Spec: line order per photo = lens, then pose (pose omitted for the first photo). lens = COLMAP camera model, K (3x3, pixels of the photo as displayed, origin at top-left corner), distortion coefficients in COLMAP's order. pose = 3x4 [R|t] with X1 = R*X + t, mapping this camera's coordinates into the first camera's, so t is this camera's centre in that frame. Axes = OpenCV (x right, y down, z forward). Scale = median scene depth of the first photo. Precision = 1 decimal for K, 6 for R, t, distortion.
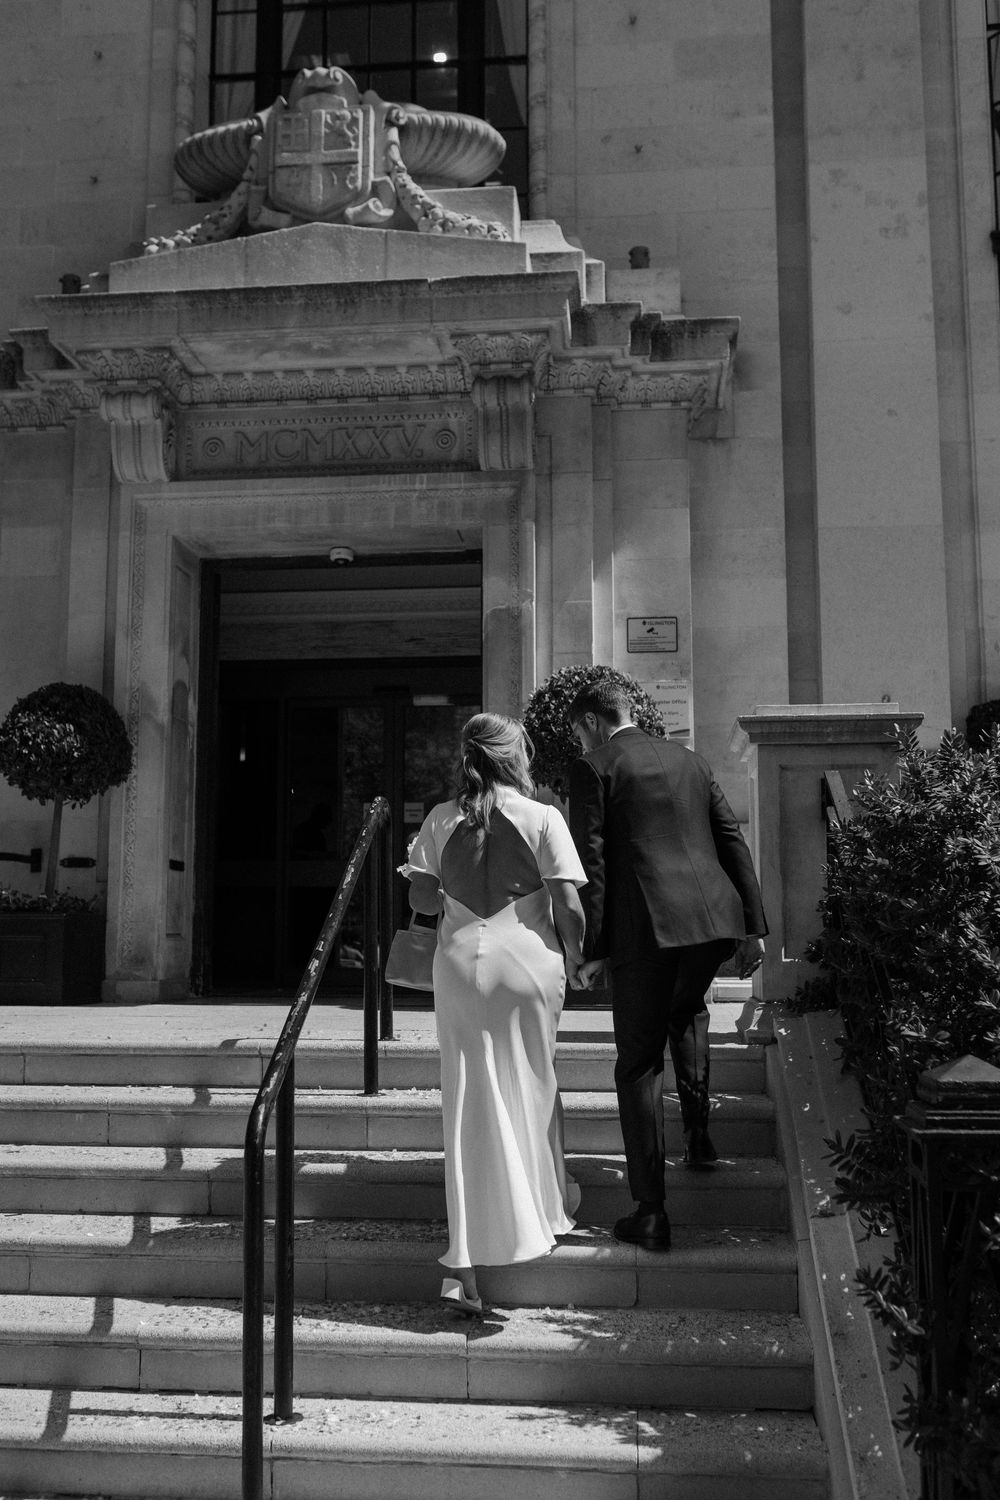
lens RADIAL K [[1395.0, 0, 500.5], [0, 1395.0, 751.0], [0, 0, 1]] dist [0.013044, 0.000000]
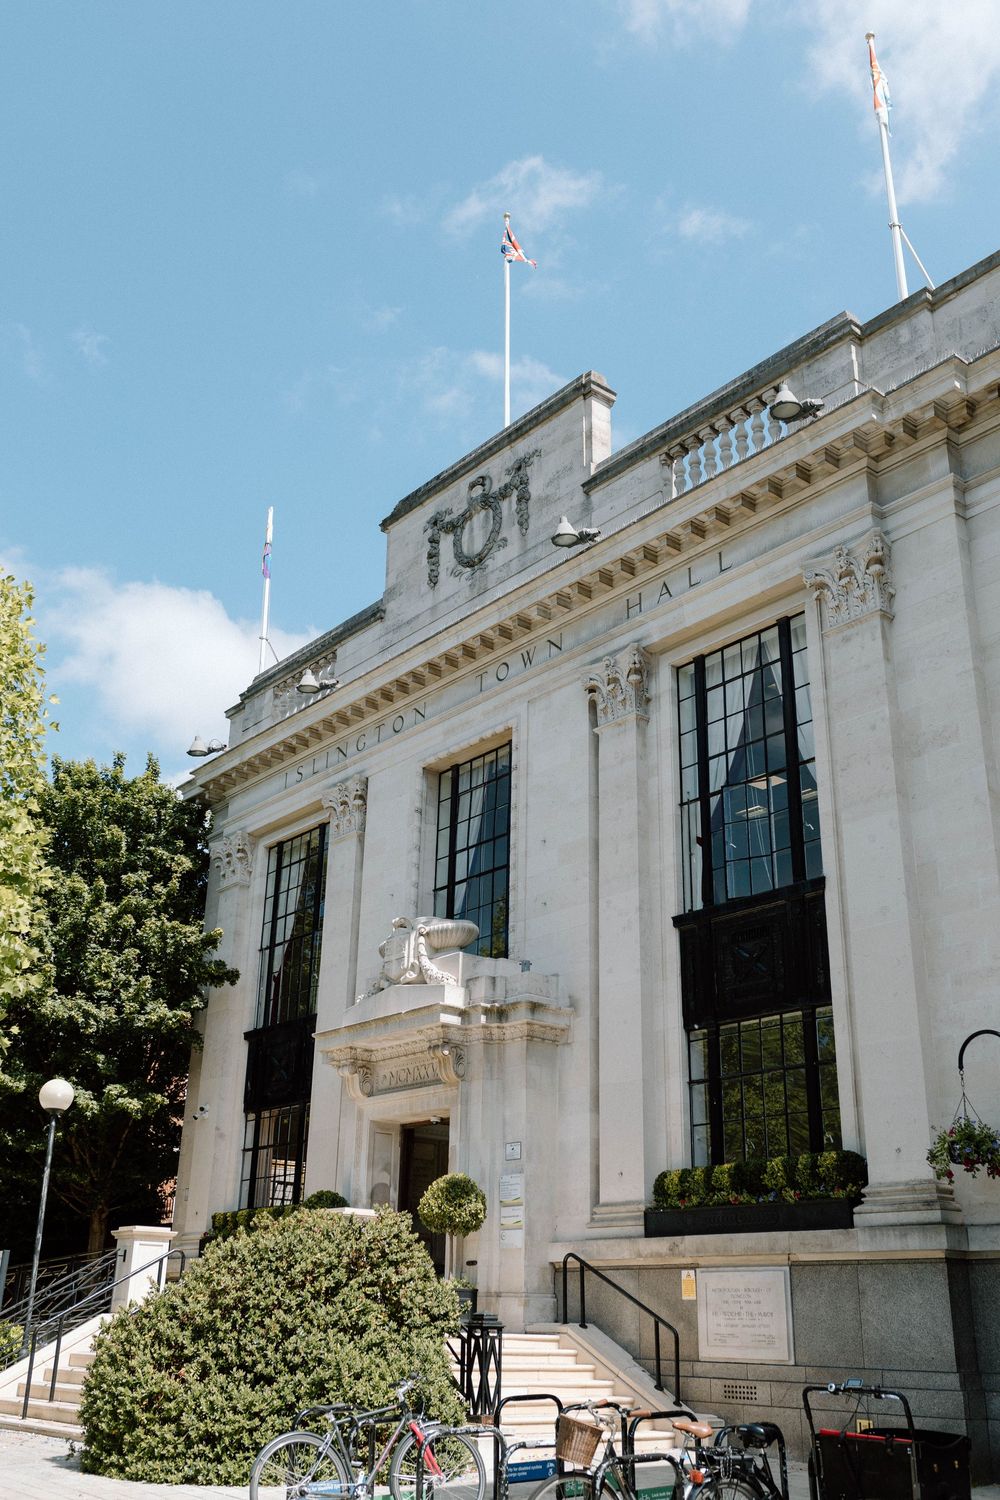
lens RADIAL K [[1395.0, 0, 500.5], [0, 1395.0, 749.1], [0, 0, 1]] dist [0.013044, 0.000000]
pose [[0.711708, -0.252136, -0.655667, 1.628151], [0.069969, 0.954169, -0.290975, -0.049361], [0.698983, 0.161213, 0.696731, -0.600317]]
